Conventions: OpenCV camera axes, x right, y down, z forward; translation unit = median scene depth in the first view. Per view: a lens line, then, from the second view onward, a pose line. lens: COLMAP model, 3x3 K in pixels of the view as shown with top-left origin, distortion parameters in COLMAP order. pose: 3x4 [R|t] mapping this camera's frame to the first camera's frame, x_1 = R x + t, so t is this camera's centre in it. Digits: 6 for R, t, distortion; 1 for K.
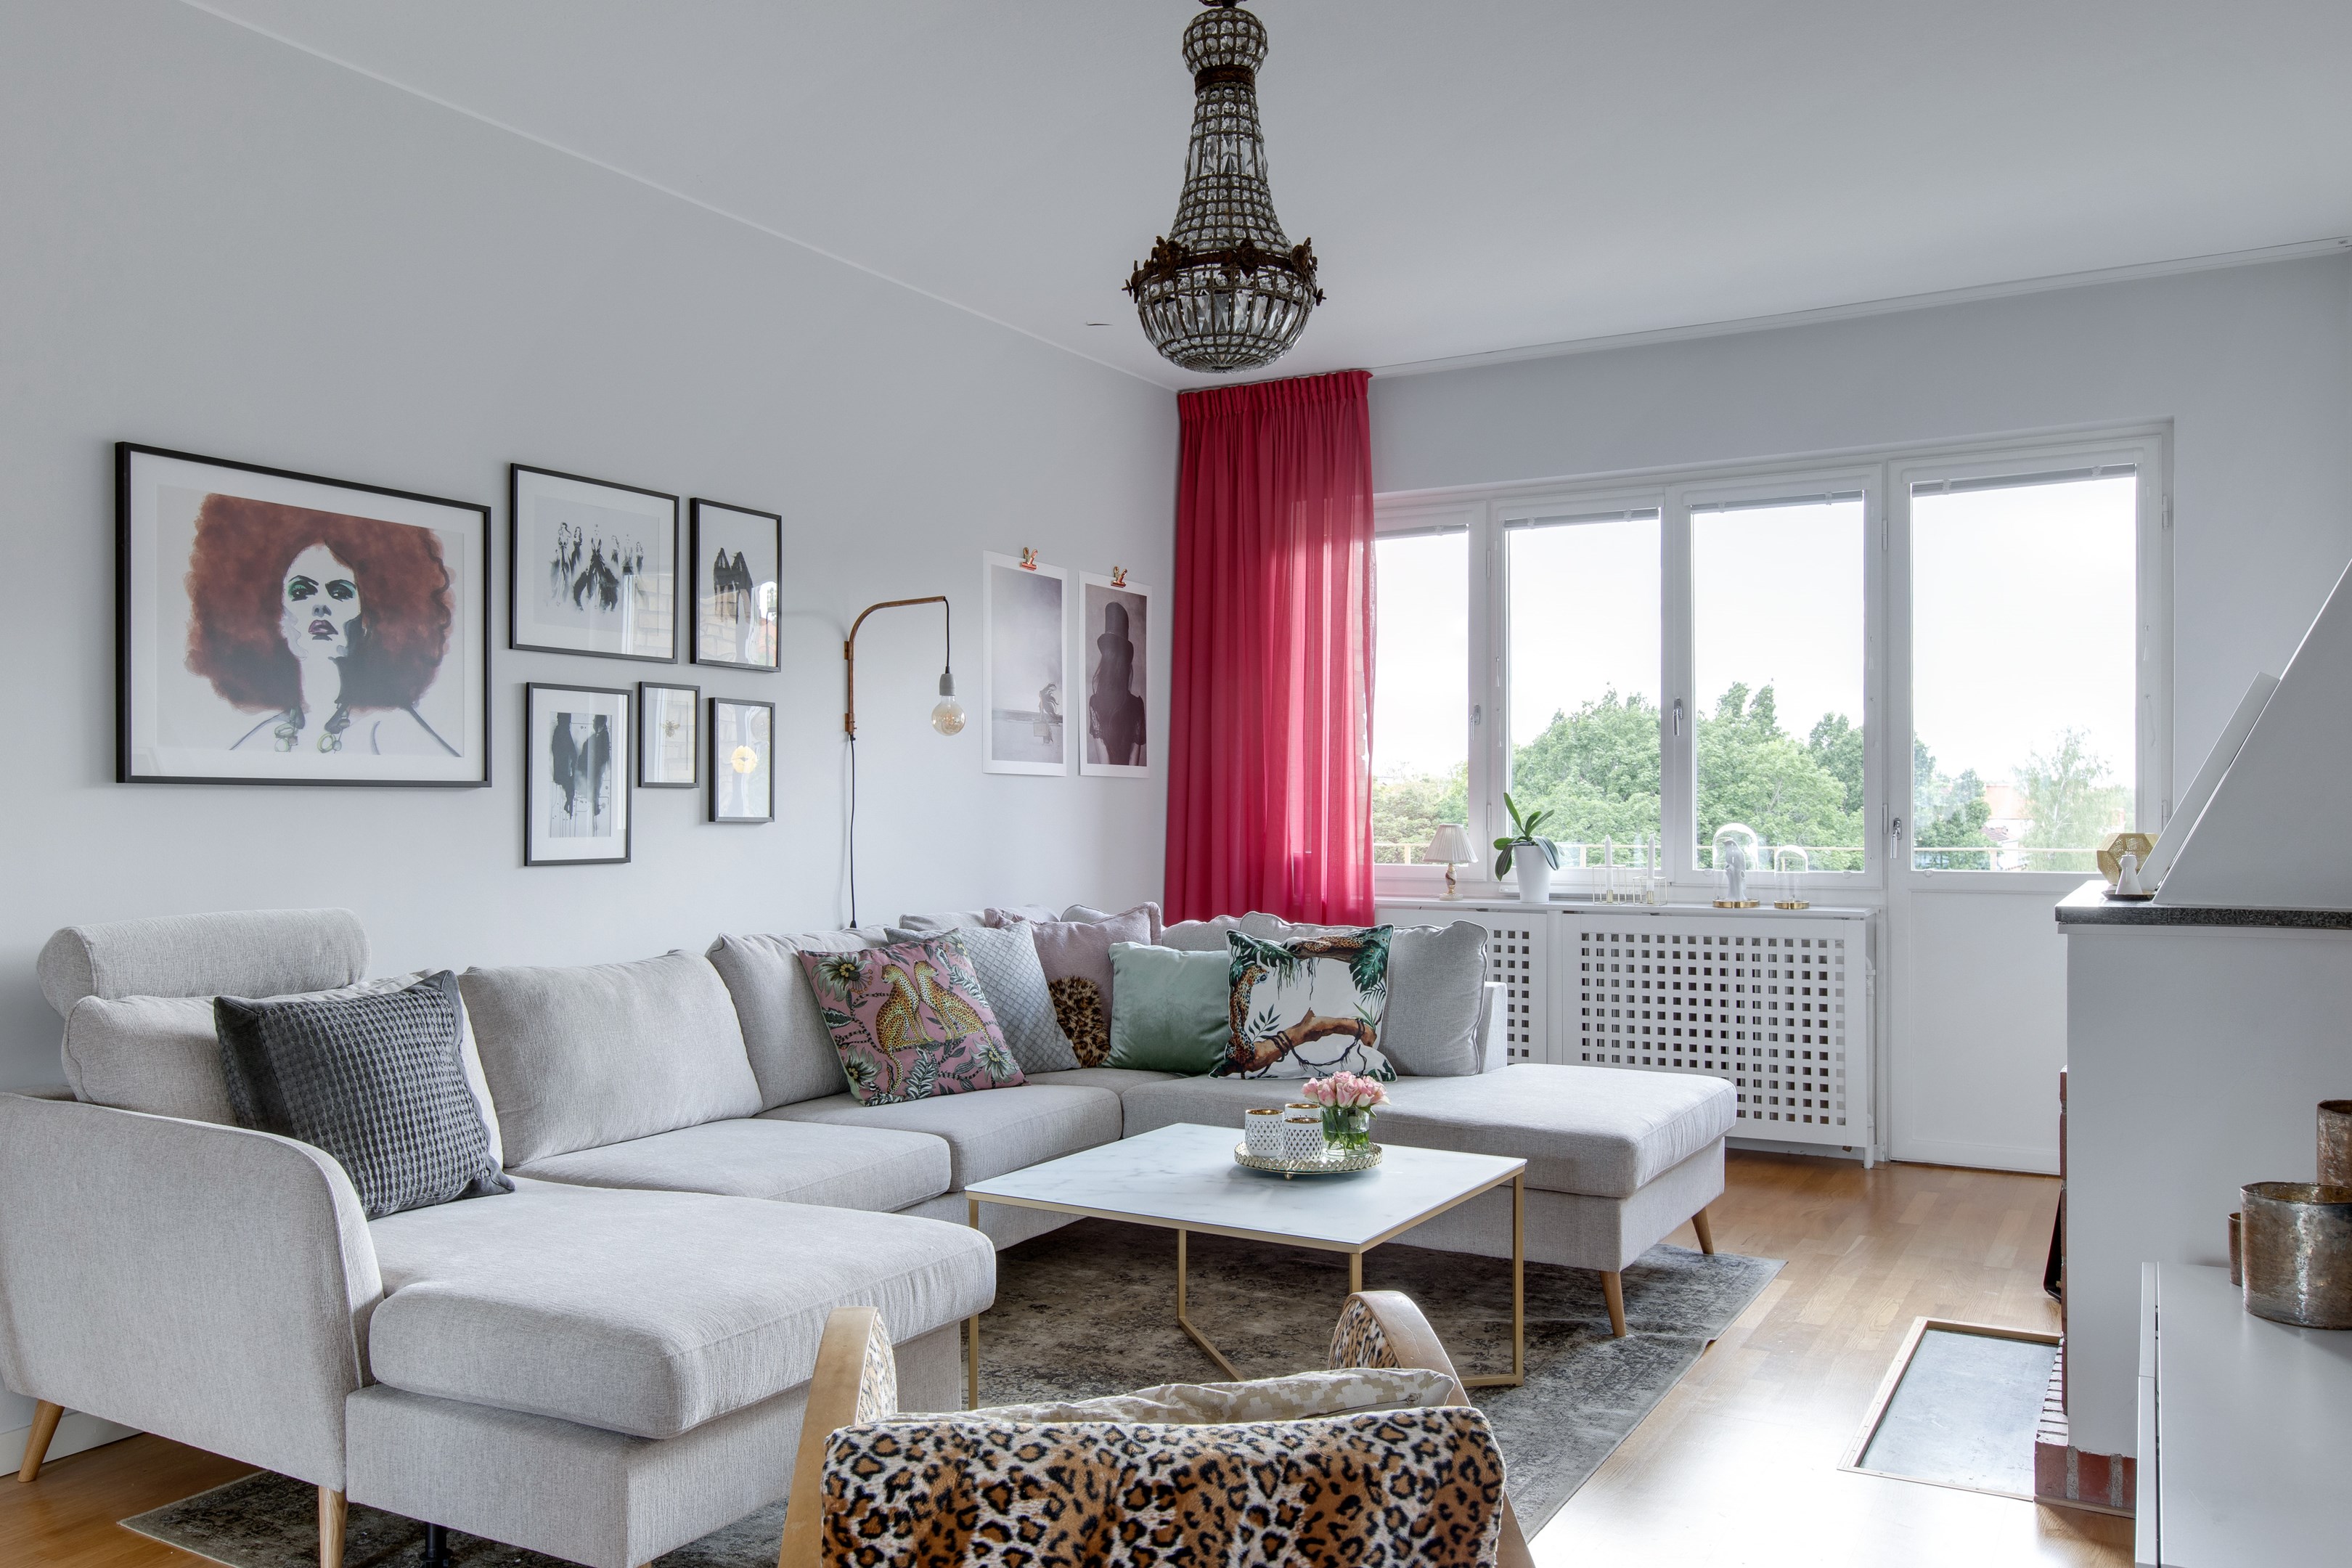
lens RADIAL K [[1792.9, 0, 1172.0], [0, 1792.9, 811.3], [0, 0, 1]] dist [0.007388, 0.001912]
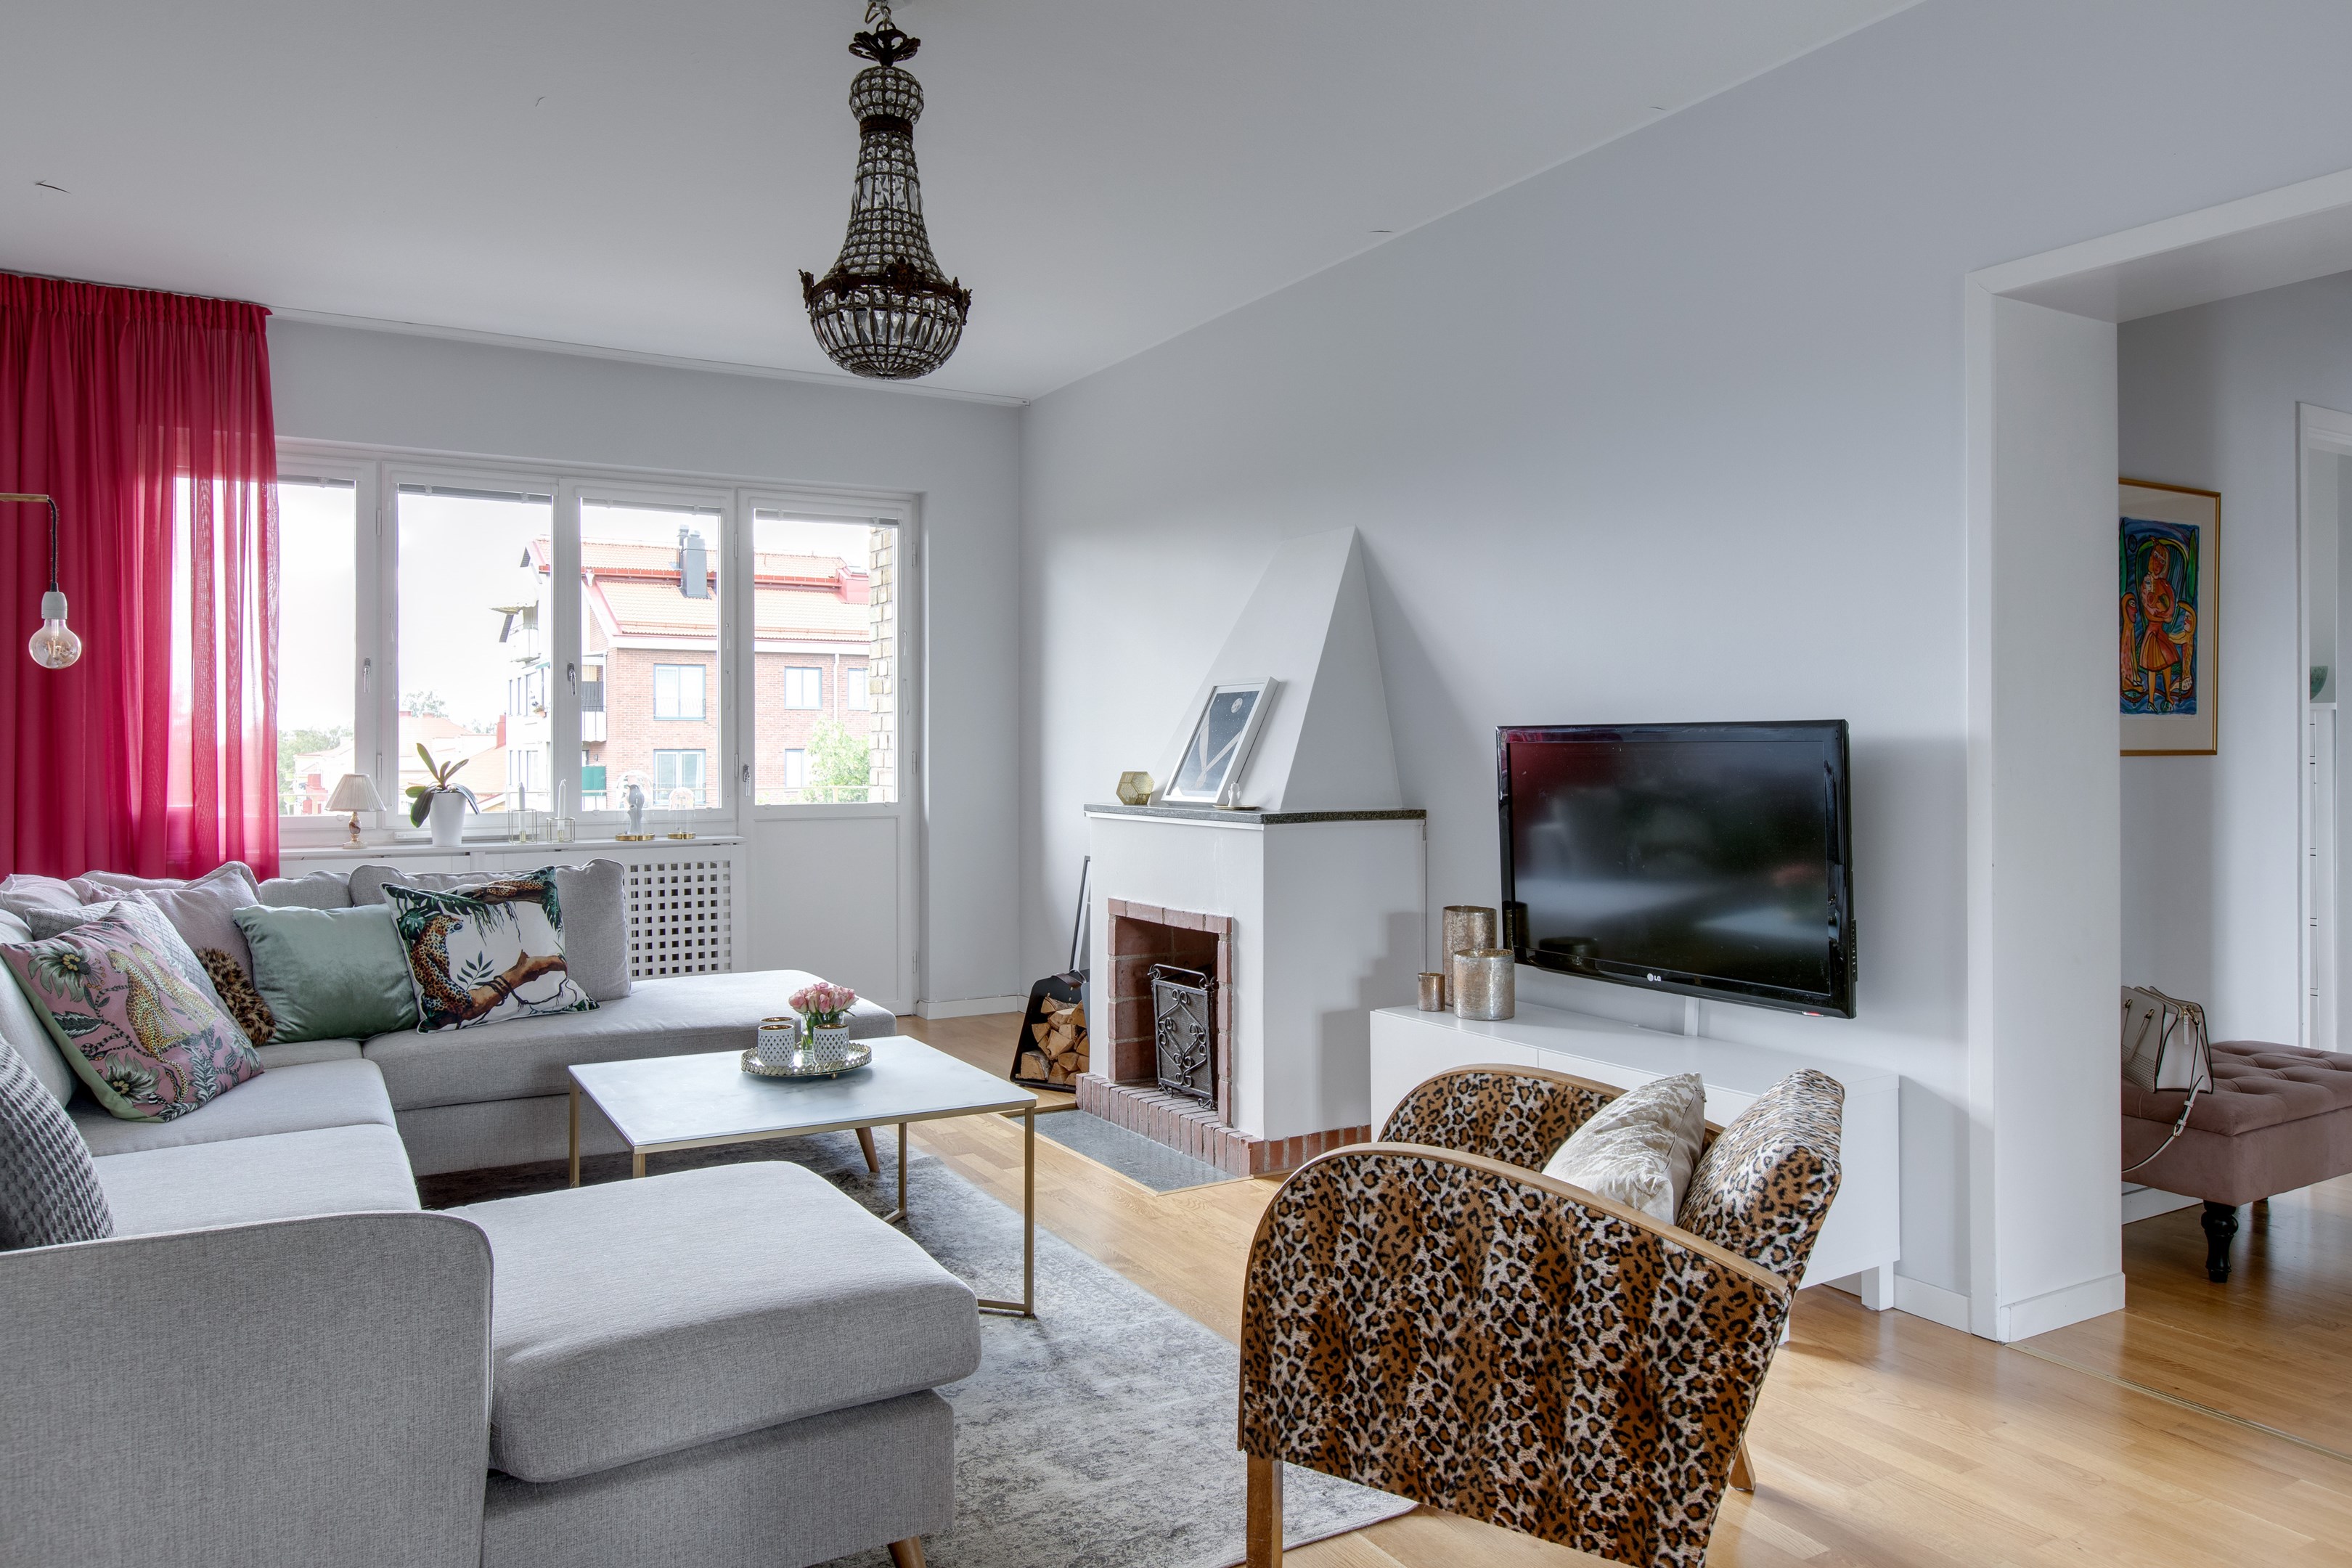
lens RADIAL K [[1526.3, 0, 1159.3], [0, 1526.3, 748.4], [0, 0, 1]] dist [-0.005068, -0.000349]
pose [[0.503419, 0.003828, 0.864034, -0.480294], [0.003787, 0.999971, -0.006636, 0.000296], [-0.864034, 0.006613, 0.503390, 0.226907]]
